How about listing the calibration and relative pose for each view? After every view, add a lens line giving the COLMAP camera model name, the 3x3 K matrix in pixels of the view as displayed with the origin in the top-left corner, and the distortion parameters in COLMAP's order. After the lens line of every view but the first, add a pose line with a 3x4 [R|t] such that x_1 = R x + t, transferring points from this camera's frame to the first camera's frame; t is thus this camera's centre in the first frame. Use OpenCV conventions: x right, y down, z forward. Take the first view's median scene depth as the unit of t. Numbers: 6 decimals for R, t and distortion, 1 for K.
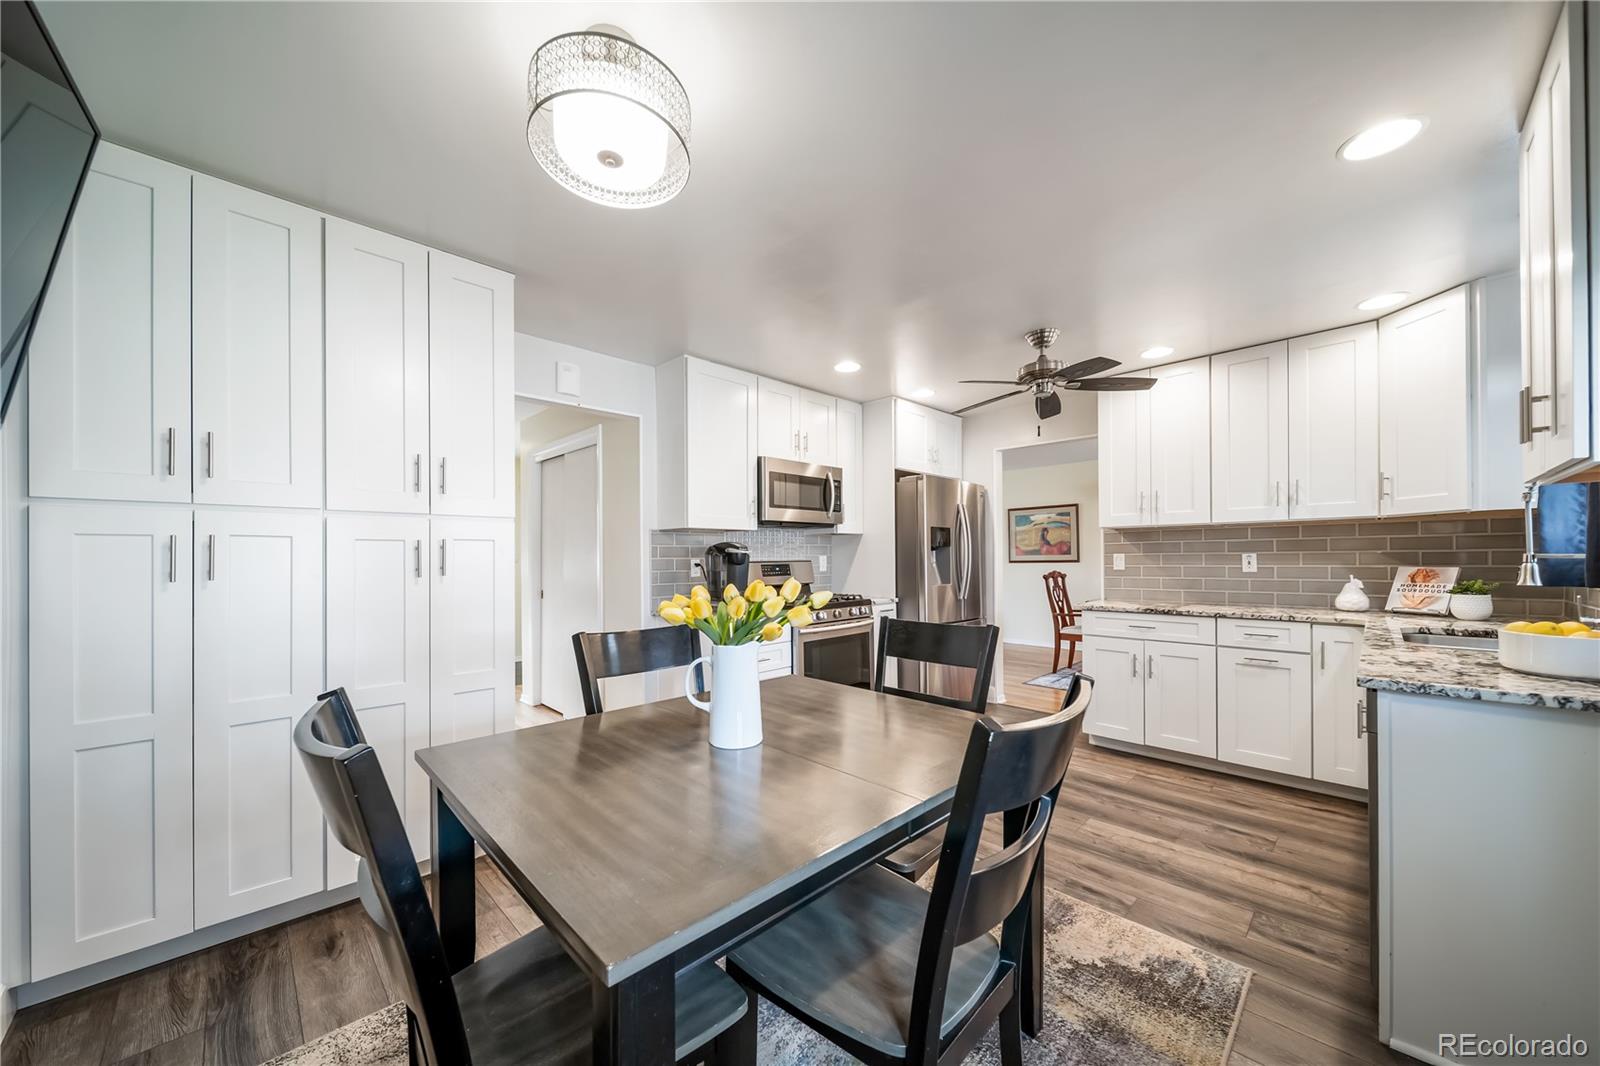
lens RADIAL K [[572.9, 0, 788.5], [0, 572.9, 556.2], [0, 0, 1]] dist [0.001651, -0.002090]
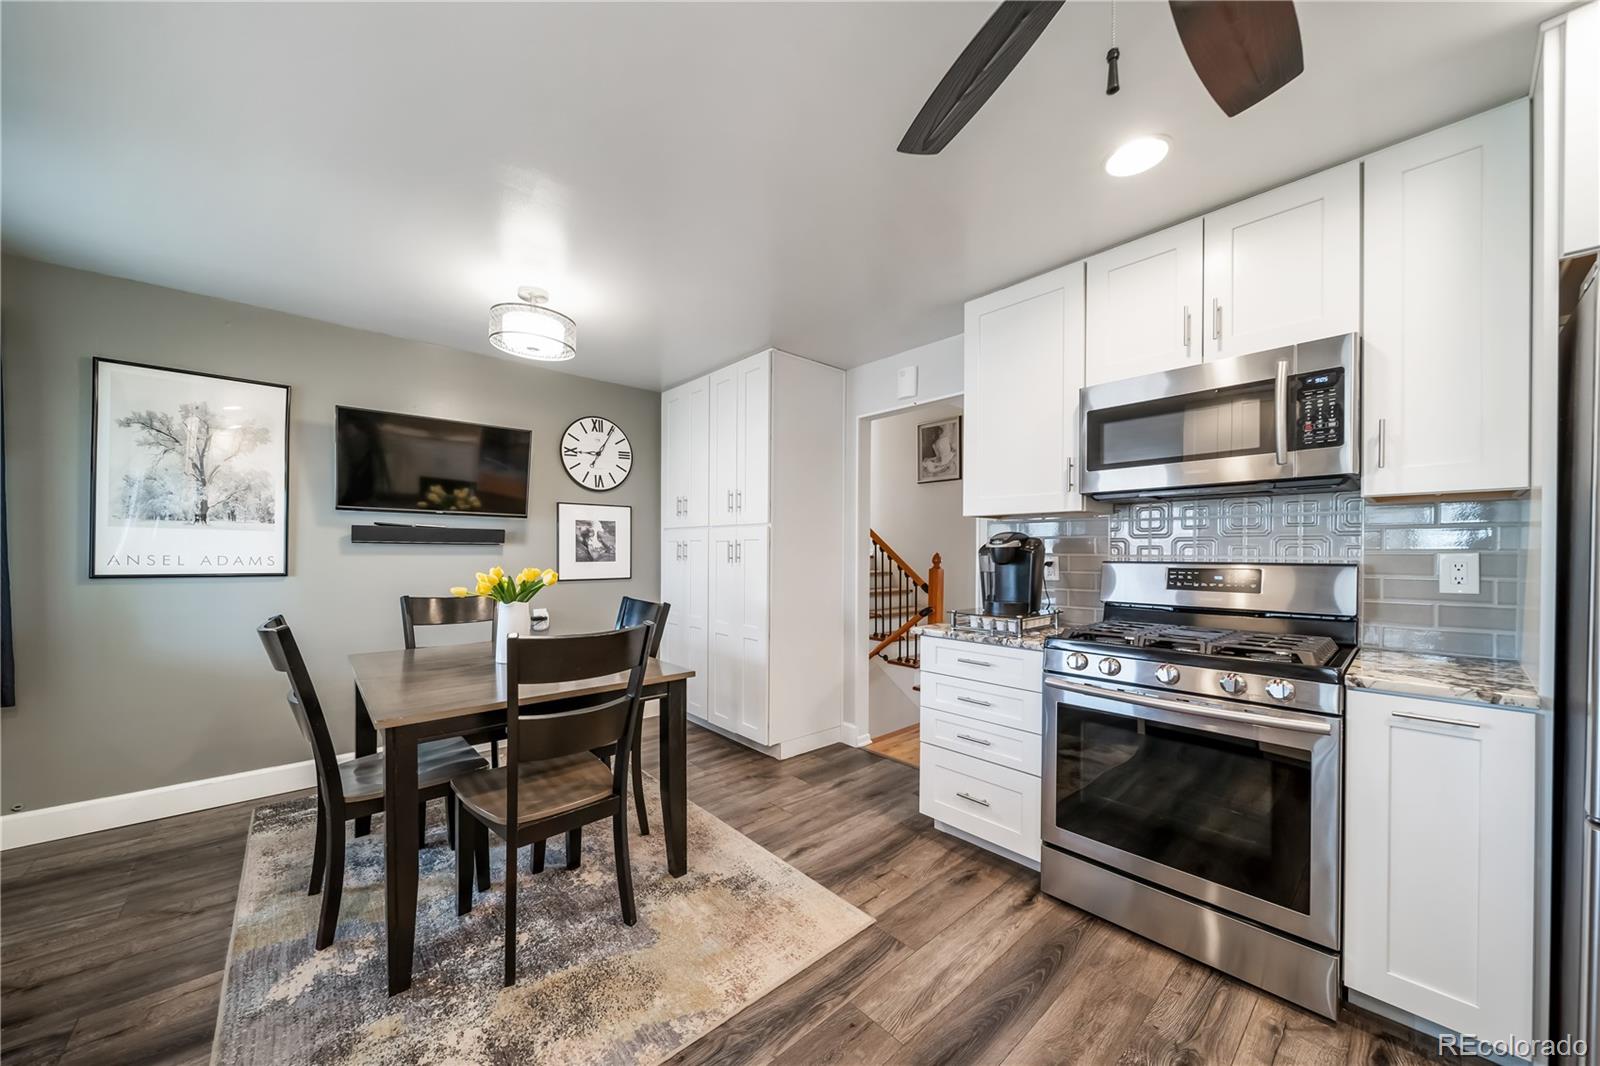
lens RADIAL K [[559.8, 0, 781.3], [0, 559.8, 553.8], [0, 0, 1]] dist [-0.002248, -0.000400]
pose [[-0.053076, 0.009996, -0.998540, 0.620947], [-0.000987, 0.999949, 0.010063, -0.005260], [0.998590, 0.001519, -0.053063, 0.772895]]
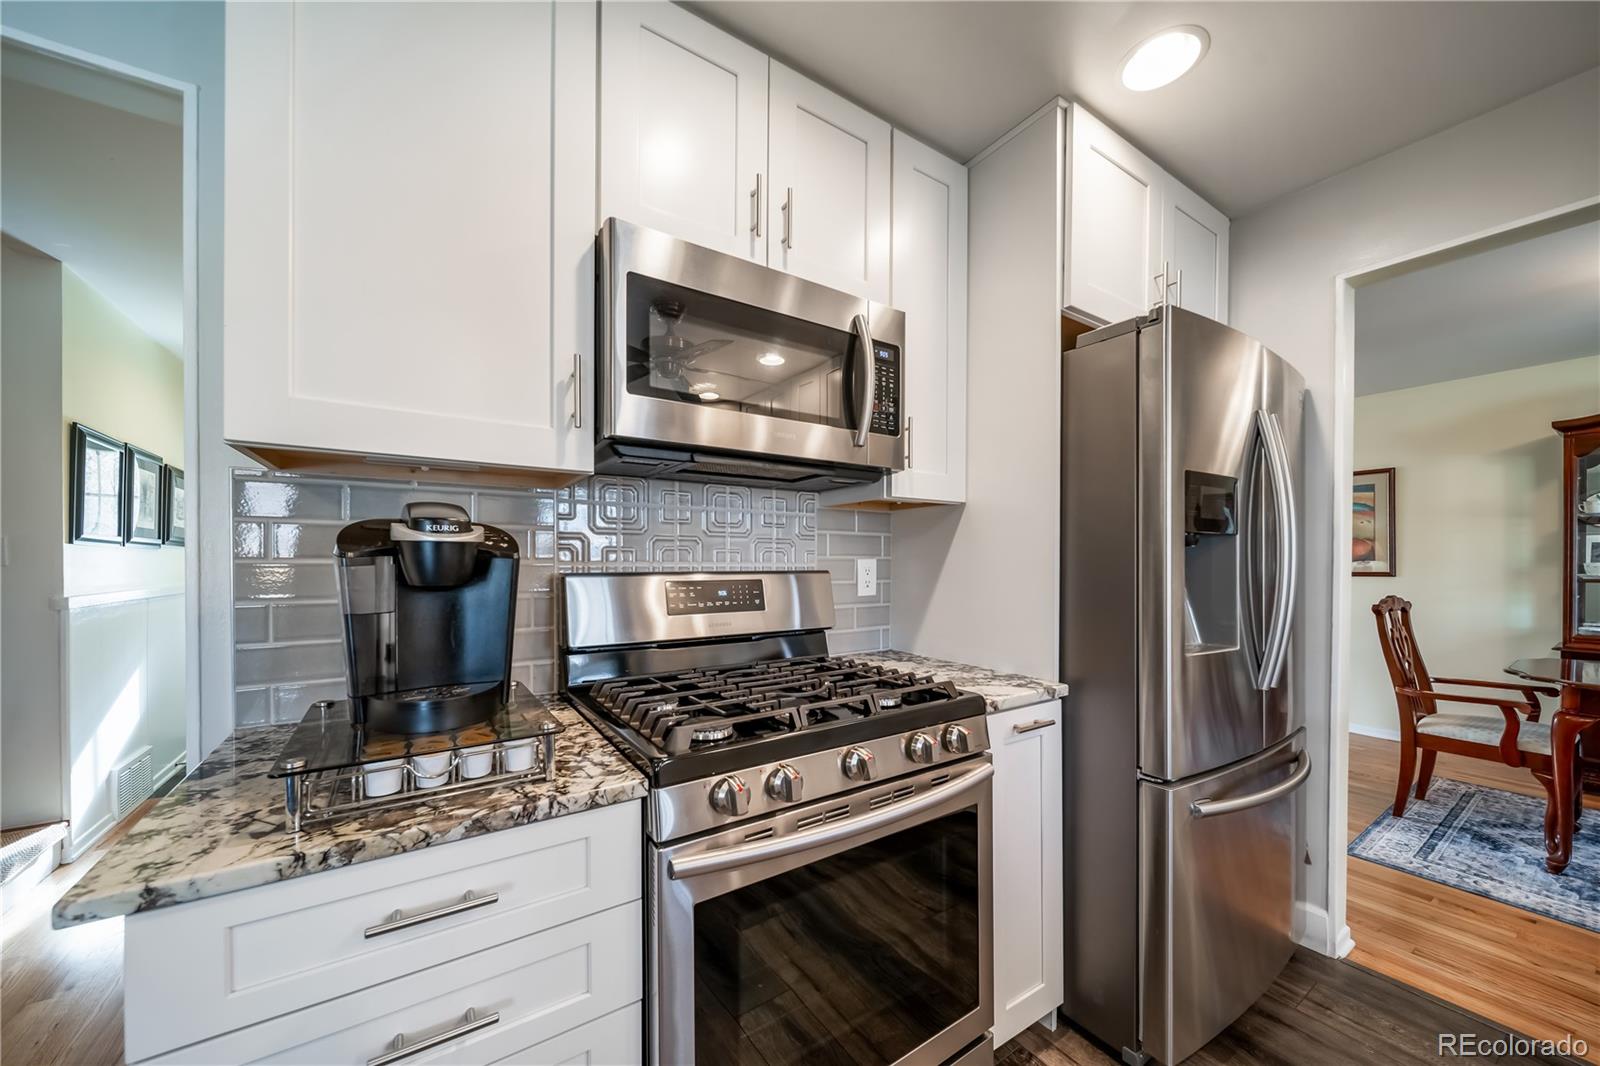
lens RADIAL K [[573.8, 0, 794.6], [0, 573.8, 565.4], [0, 0, 1]] dist [-0.002728, -0.000287]
pose [[0.981974, 0.010948, -0.188701, 0.117941], [-0.009355, 0.999913, 0.009329, 0.000347], [0.188787, -0.007396, 0.981990, 0.786431]]
